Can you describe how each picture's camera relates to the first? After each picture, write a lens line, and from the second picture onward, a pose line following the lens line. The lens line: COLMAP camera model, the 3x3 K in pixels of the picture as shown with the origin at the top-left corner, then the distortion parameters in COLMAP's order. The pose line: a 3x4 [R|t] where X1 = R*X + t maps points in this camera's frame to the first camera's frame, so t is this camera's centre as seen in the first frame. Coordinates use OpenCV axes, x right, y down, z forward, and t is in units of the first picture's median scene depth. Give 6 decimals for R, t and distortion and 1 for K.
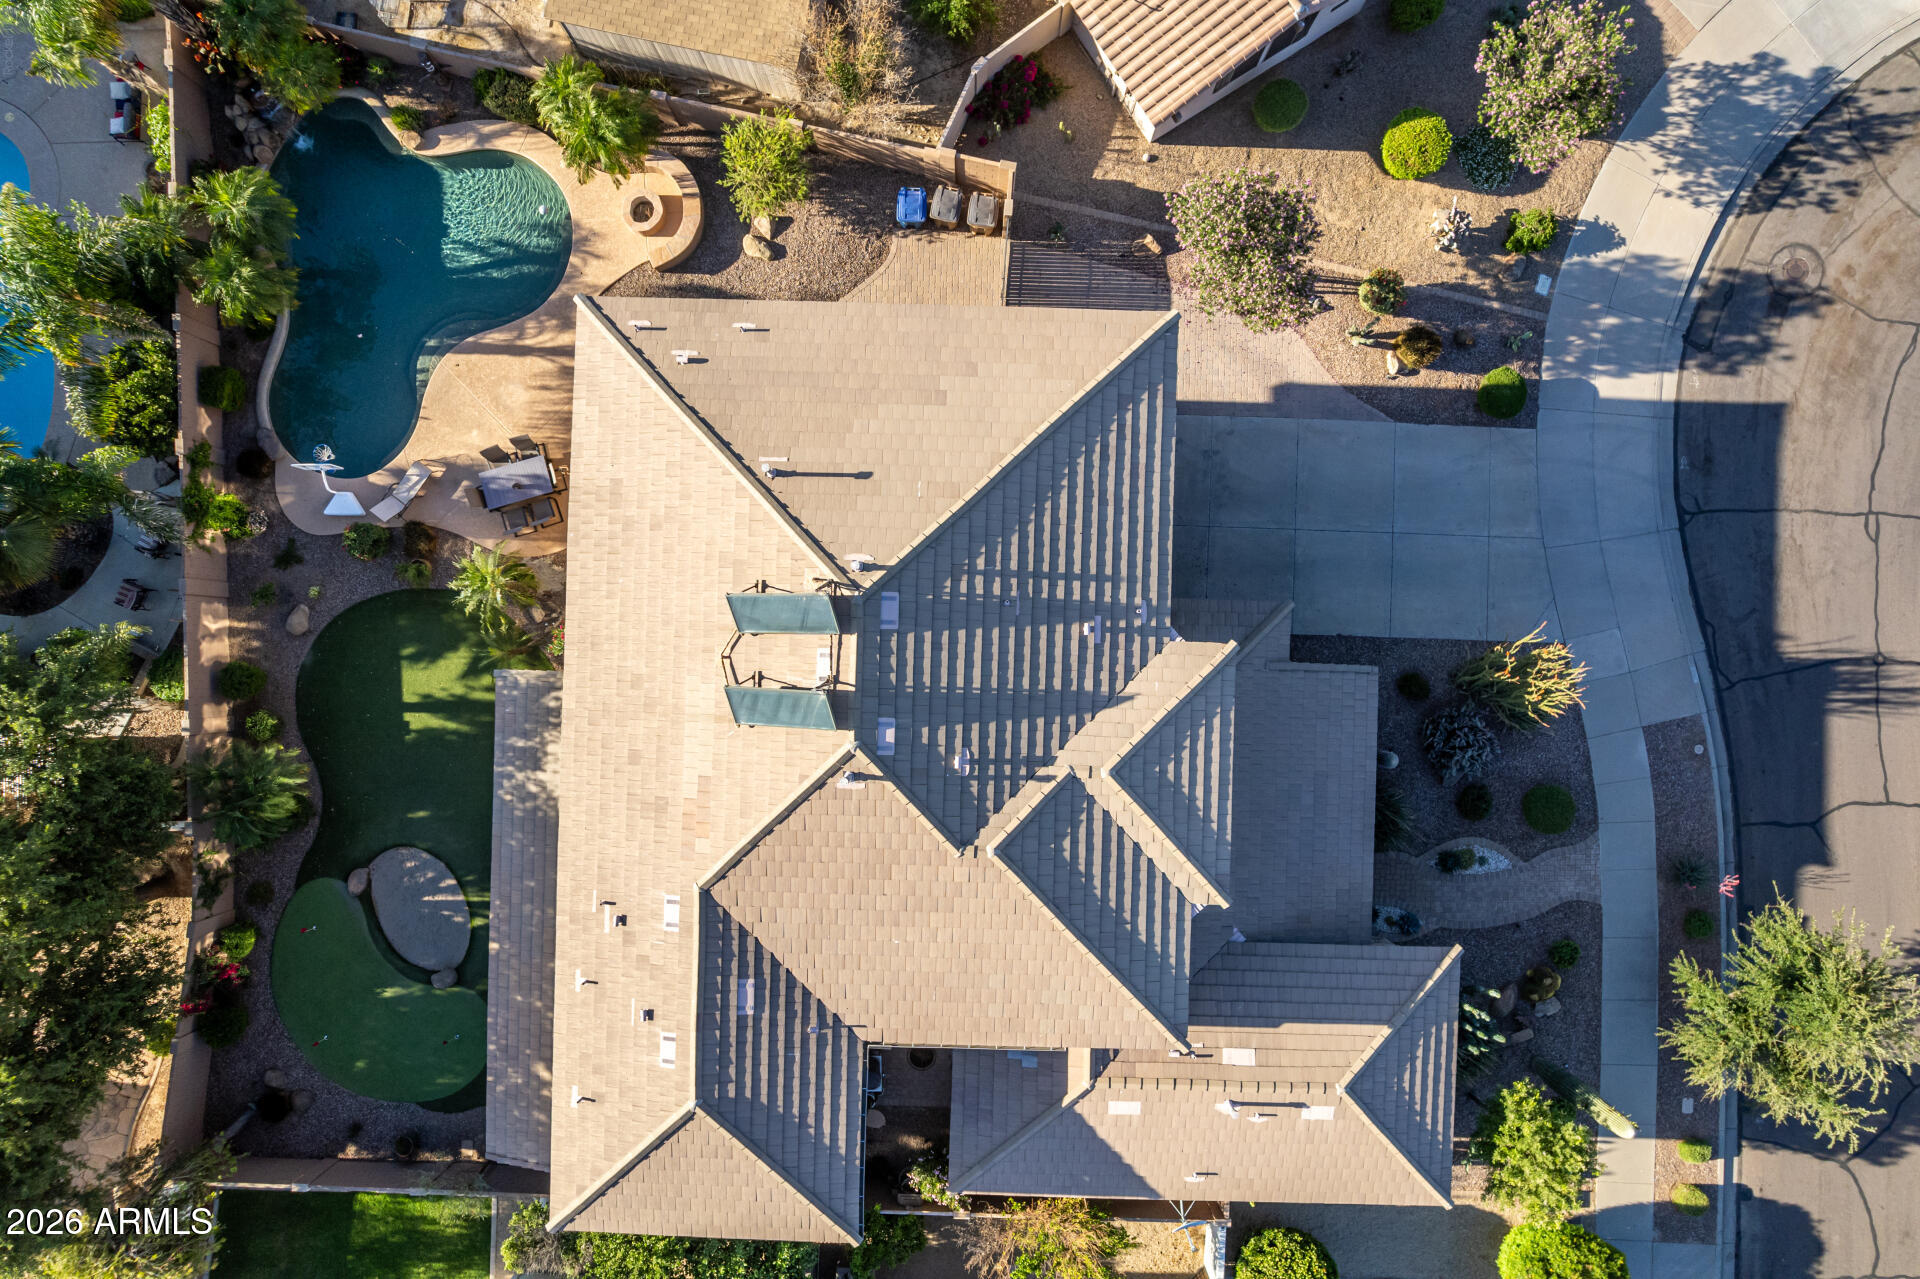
lens RADIAL K [[1224.6, 0, 974.1], [0, 1224.6, 646.2], [0, 0, 1]] dist [-0.075985, 0.075692]
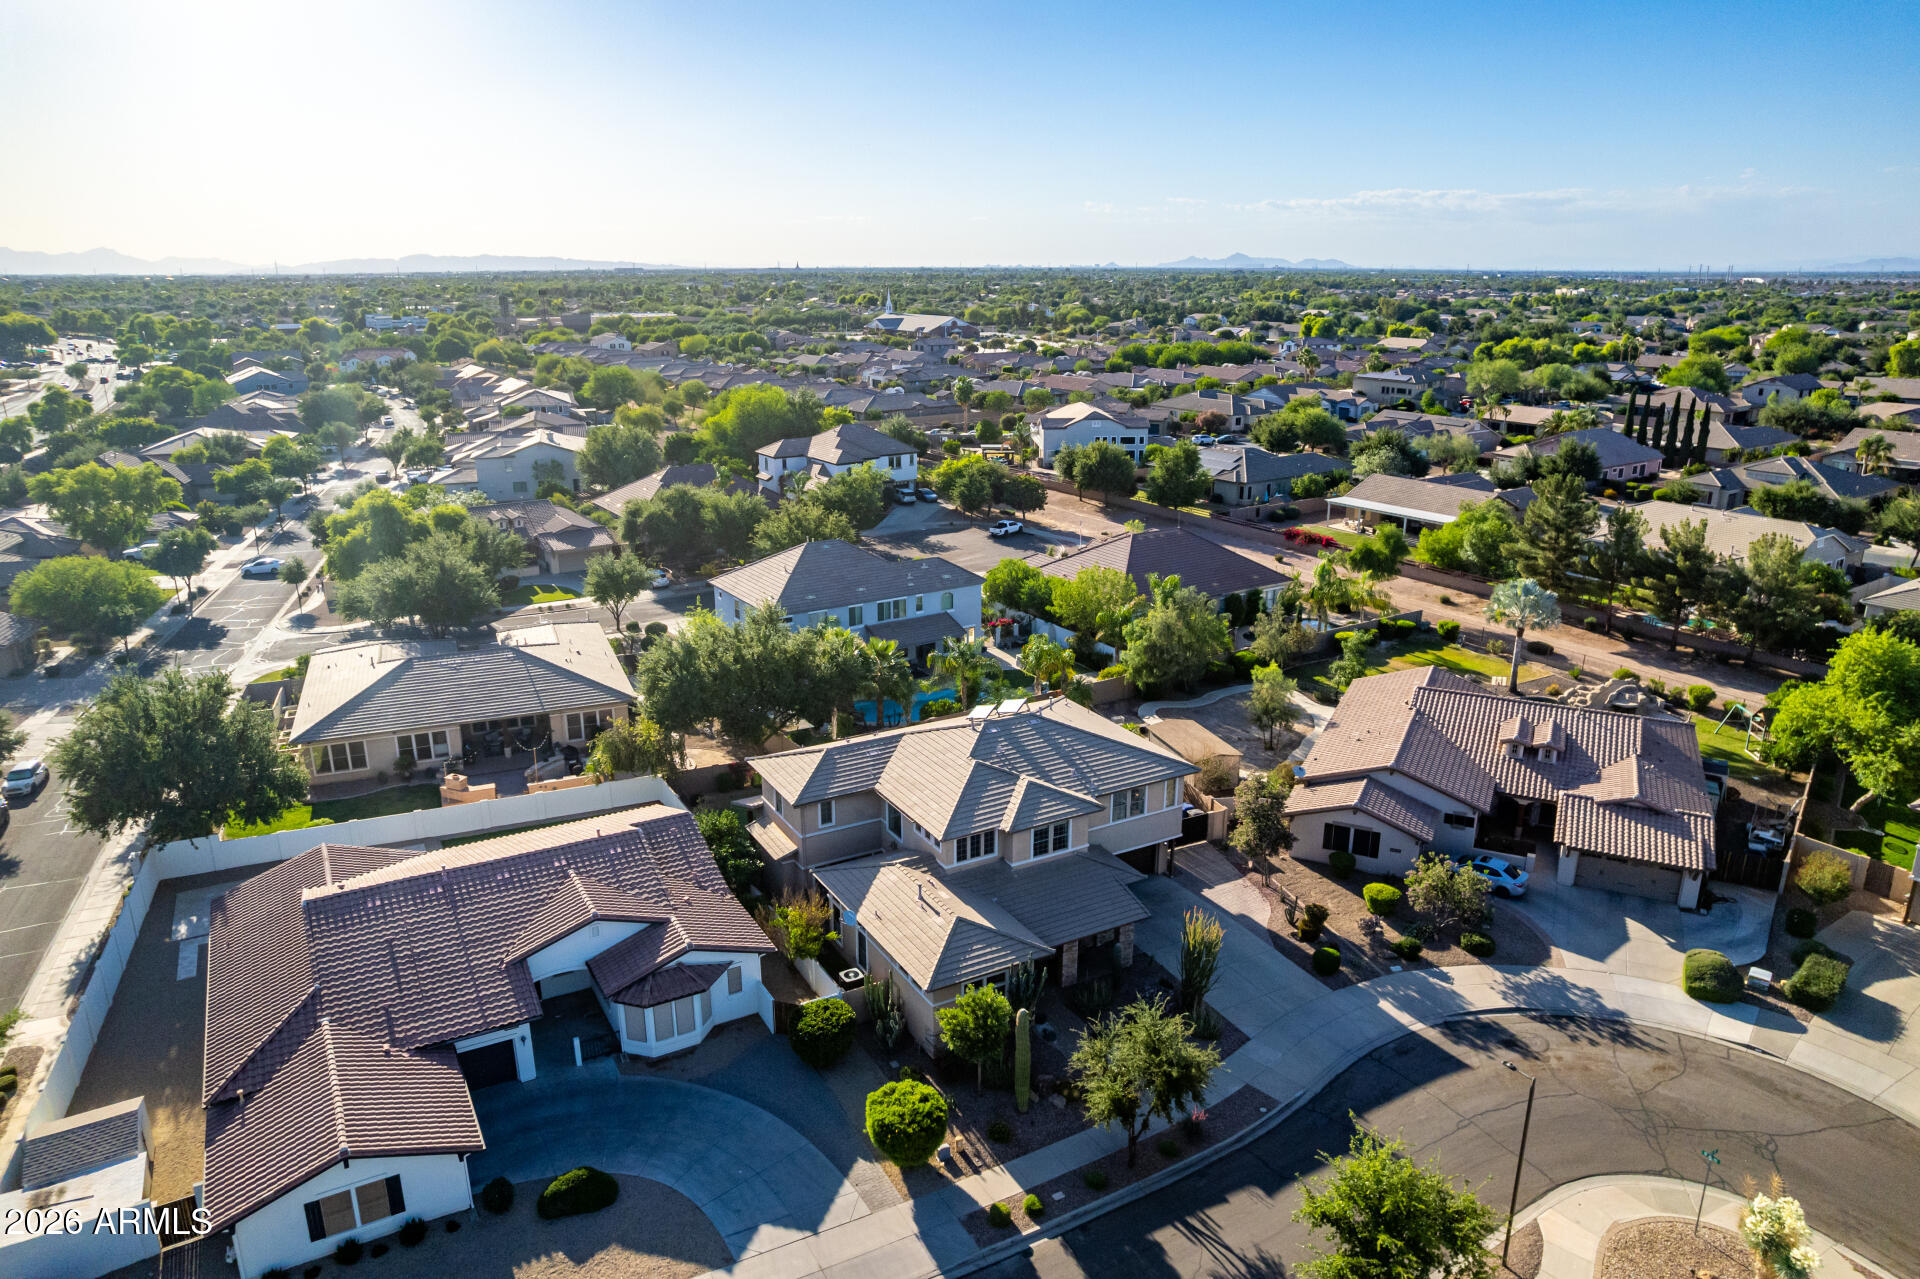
lens RADIAL K [[1251.4, 0, 960.0], [0, 1251.4, 639.5], [0, 0, 1]] dist [-0.038931, 0.002253]
pose [[0.515074, 0.251741, -0.819345, 1.509248], [-0.857081, 0.162976, -0.488723, 1.047038], [0.010502, 0.953974, 0.299707, 0.001147]]
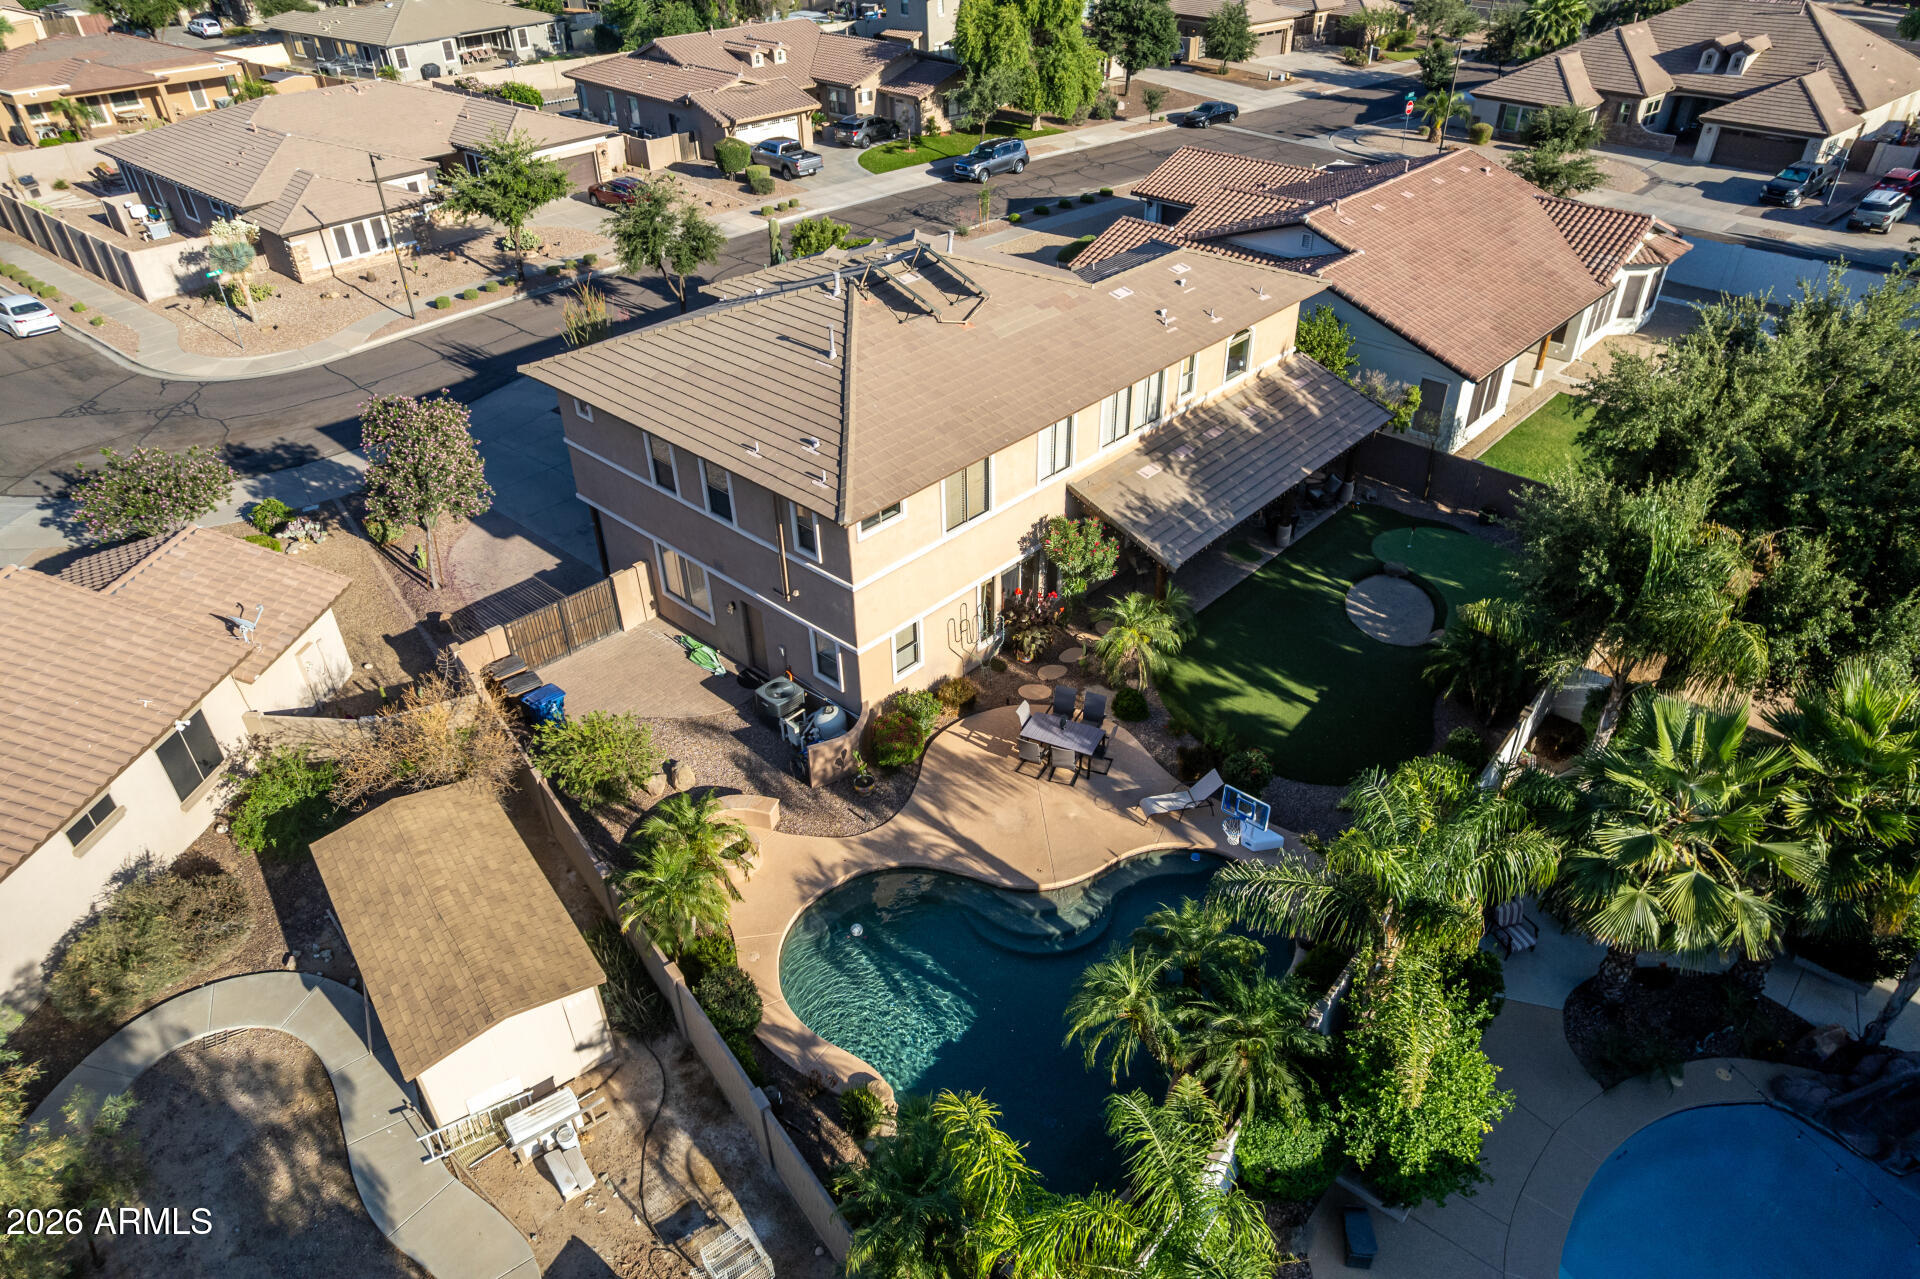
lens RADIAL K [[1231.3, 0, 963.2], [0, 1231.3, 639.8], [0, 0, 1]] dist [-0.080953, 0.076172]
pose [[-0.751248, -0.362016, 0.551879, -0.770405], [0.659981, -0.421123, 0.622158, -0.693043], [0.007178, 0.831625, 0.555291, 0.430772]]
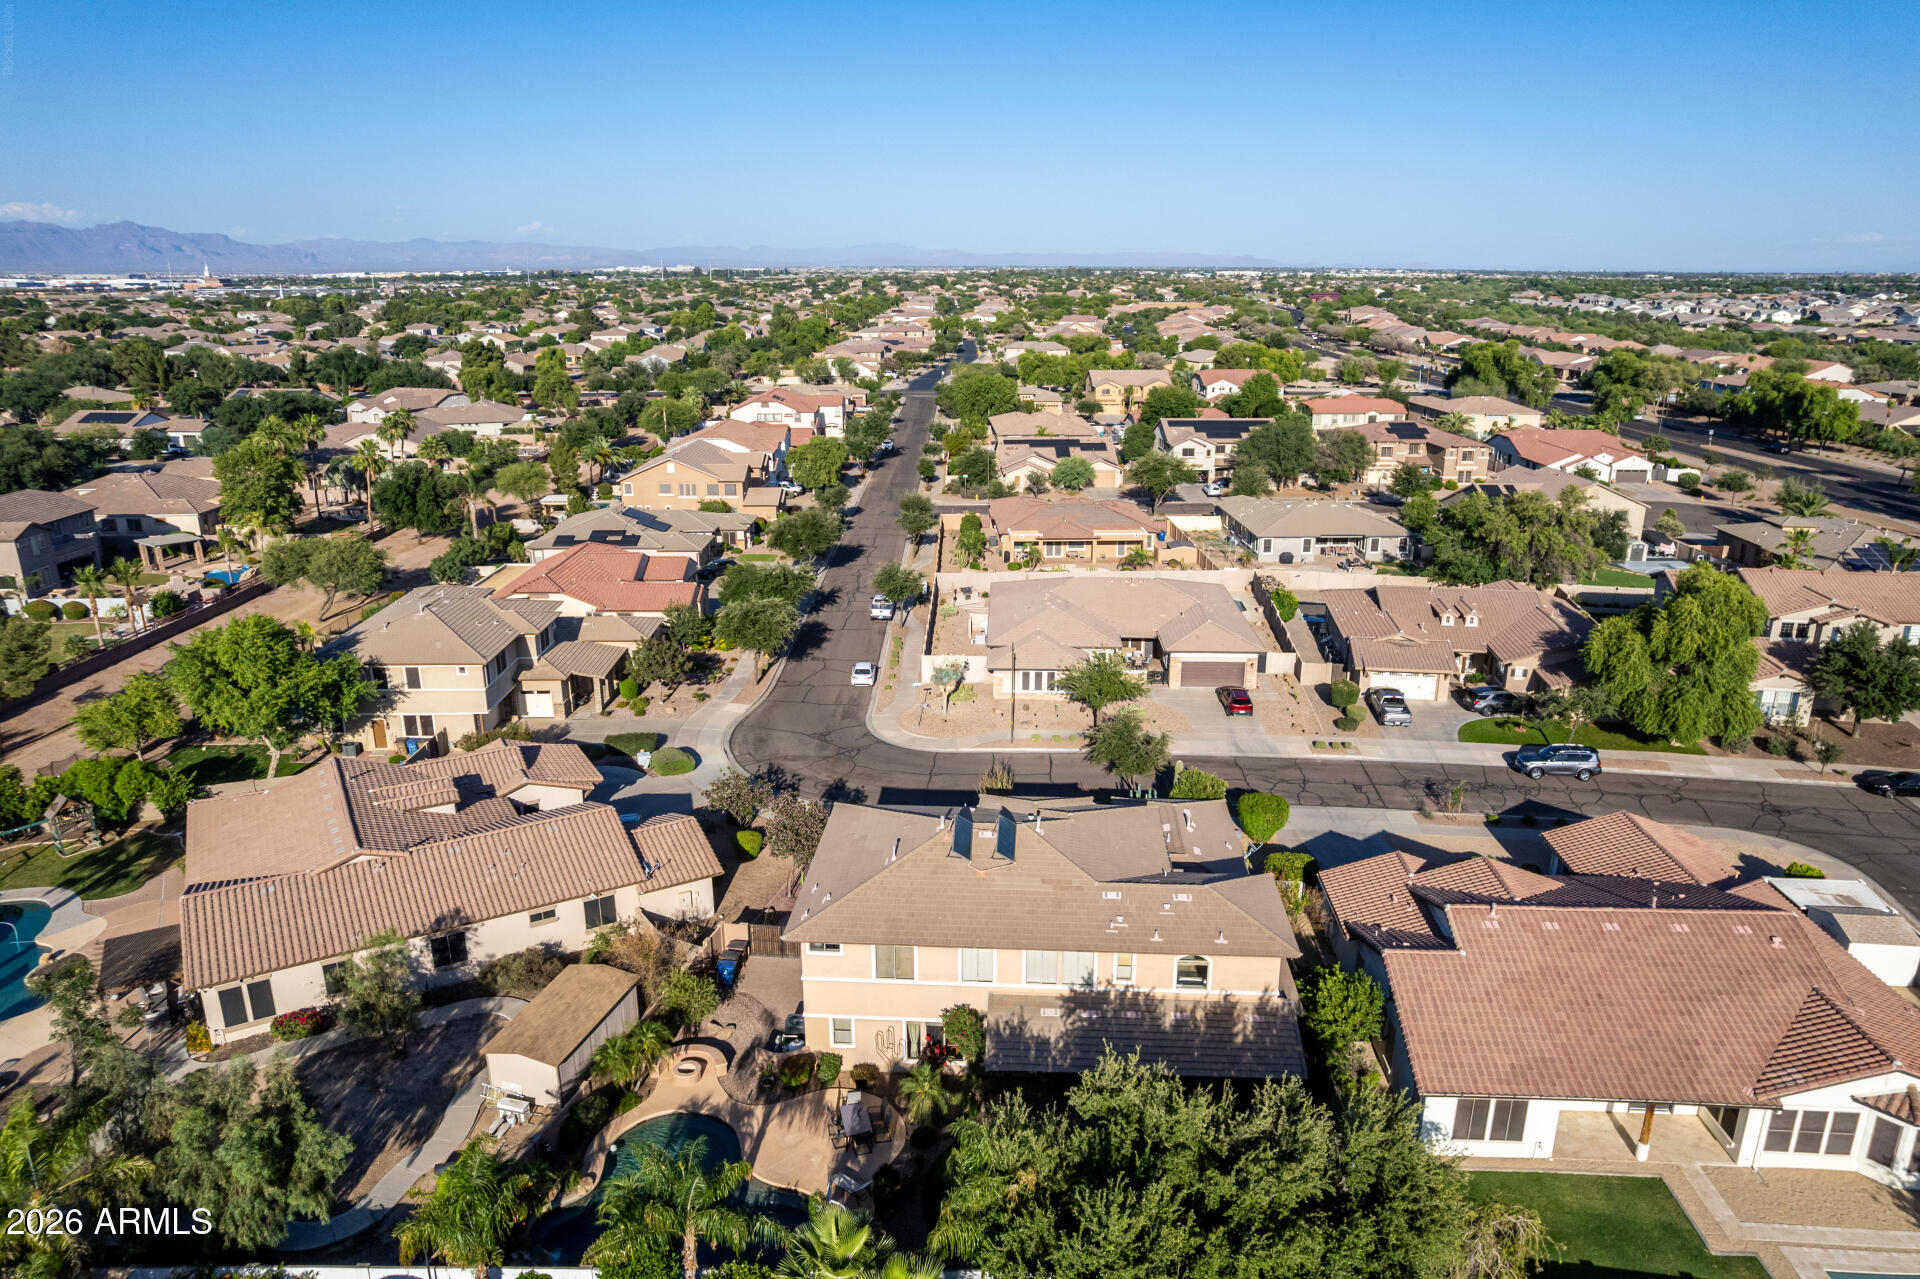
lens RADIAL K [[1232.1, 0, 966.9], [0, 1232.1, 648.9], [0, 0, 1]] dist [-0.046213, -0.001860]
pose [[0.030932, -0.290806, 0.956282, -1.563098], [0.999334, 0.027508, -0.023959, 0.016601], [-0.019338, 0.956386, 0.291464, 0.032236]]
